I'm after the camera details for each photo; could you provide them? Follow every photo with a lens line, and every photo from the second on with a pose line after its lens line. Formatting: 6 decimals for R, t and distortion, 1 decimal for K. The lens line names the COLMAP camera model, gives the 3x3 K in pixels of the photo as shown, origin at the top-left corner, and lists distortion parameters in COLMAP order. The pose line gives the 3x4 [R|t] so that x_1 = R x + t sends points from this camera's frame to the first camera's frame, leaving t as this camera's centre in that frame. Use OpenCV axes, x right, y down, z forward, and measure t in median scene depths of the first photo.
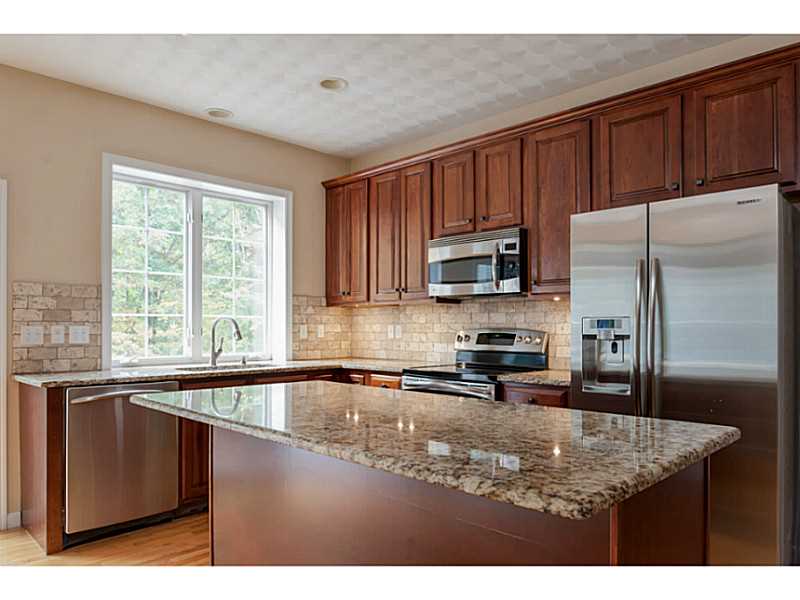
lens RADIAL K [[554.1, 0, 394.4], [0, 554.1, 325.2], [0, 0, 1]] dist [-0.004949, -0.003350]
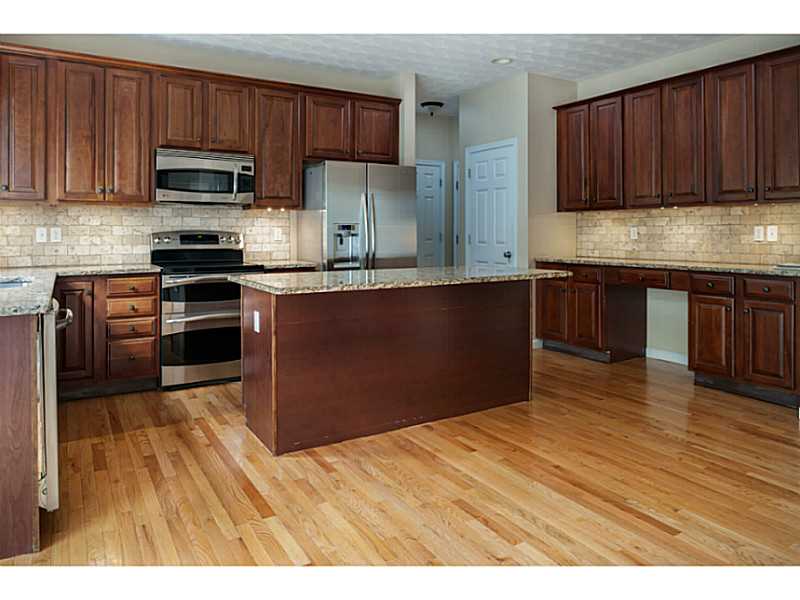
lens RADIAL K [[564.1, 0, 401.7], [0, 564.1, 230.7], [0, 0, 1]] dist [-0.009959, -0.004168]
pose [[0.238748, -0.000263, 0.971082, -0.908108], [-0.001908, 0.999998, 0.000740, 0.004169], [-0.971080, -0.002030, 0.238747, 0.289563]]
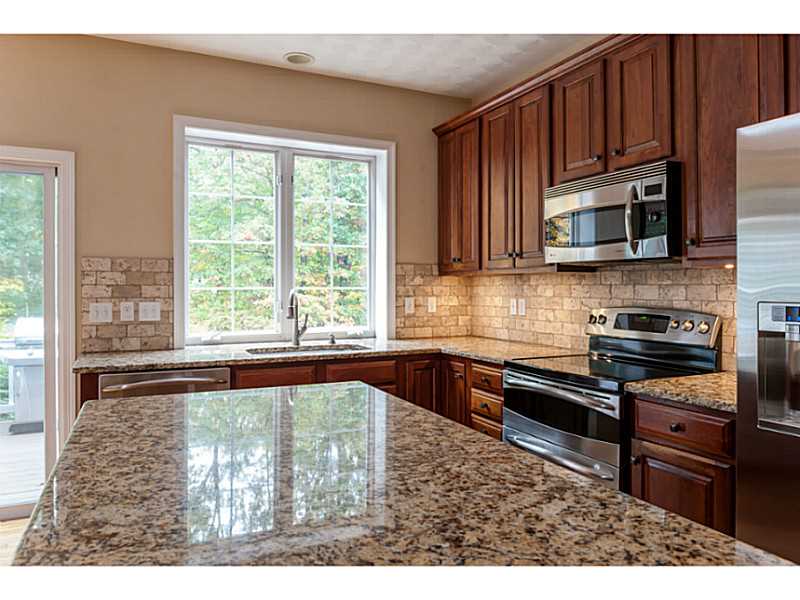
lens RADIAL K [[552.1, 0, 396.4], [0, 552.1, 290.8], [0, 0, 1]] dist [-0.003577, -0.001720]
pose [[0.942210, 0.000438, -0.335022, 0.126568], [0.002343, 0.999966, 0.007895, -0.022297], [0.335015, -0.008224, 0.942177, 0.235256]]
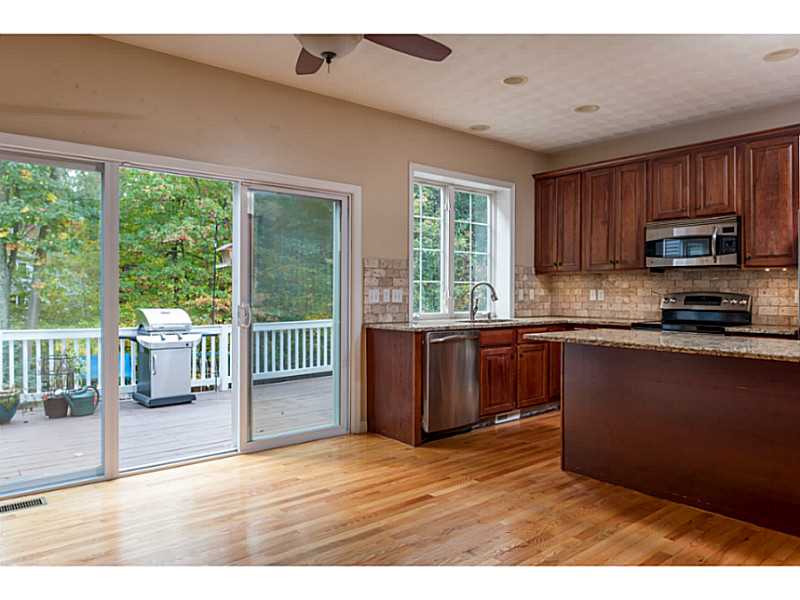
lens RADIAL K [[552.1, 0, 396.4], [0, 552.1, 290.8], [0, 0, 1]] dist [-0.003577, -0.001720]
pose [[0.994945, 0.002775, -0.100381, -0.395558], [-0.002646, 0.999995, 0.001423, 0.002096], [0.100385, -0.001150, 0.994948, -0.336092]]
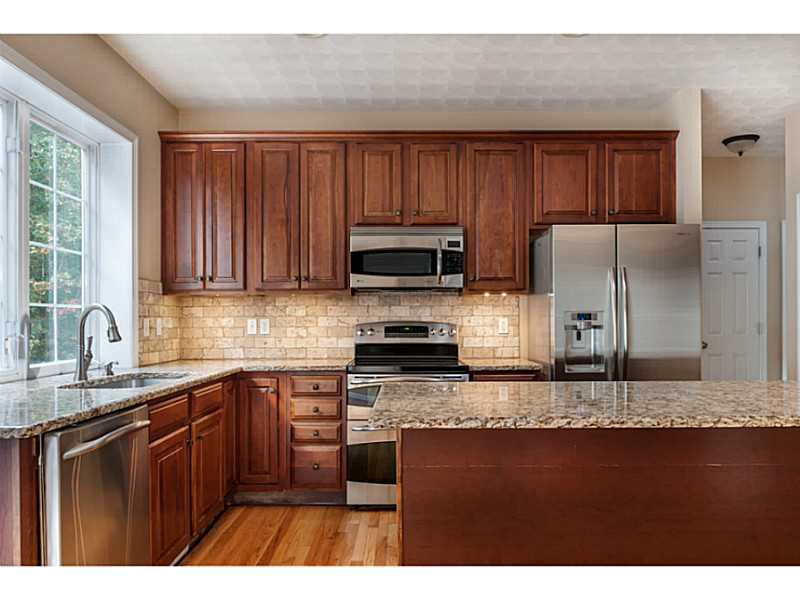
lens RADIAL K [[549.7, 0, 399.9], [0, 549.7, 319.2], [0, 0, 1]] dist [-0.006813, -0.001774]
pose [[0.709737, -0.000538, 0.704467, -0.546226], [0.002108, 0.999997, -0.001360, 0.002846], [-0.704464, 0.002450, 0.709736, 0.294893]]
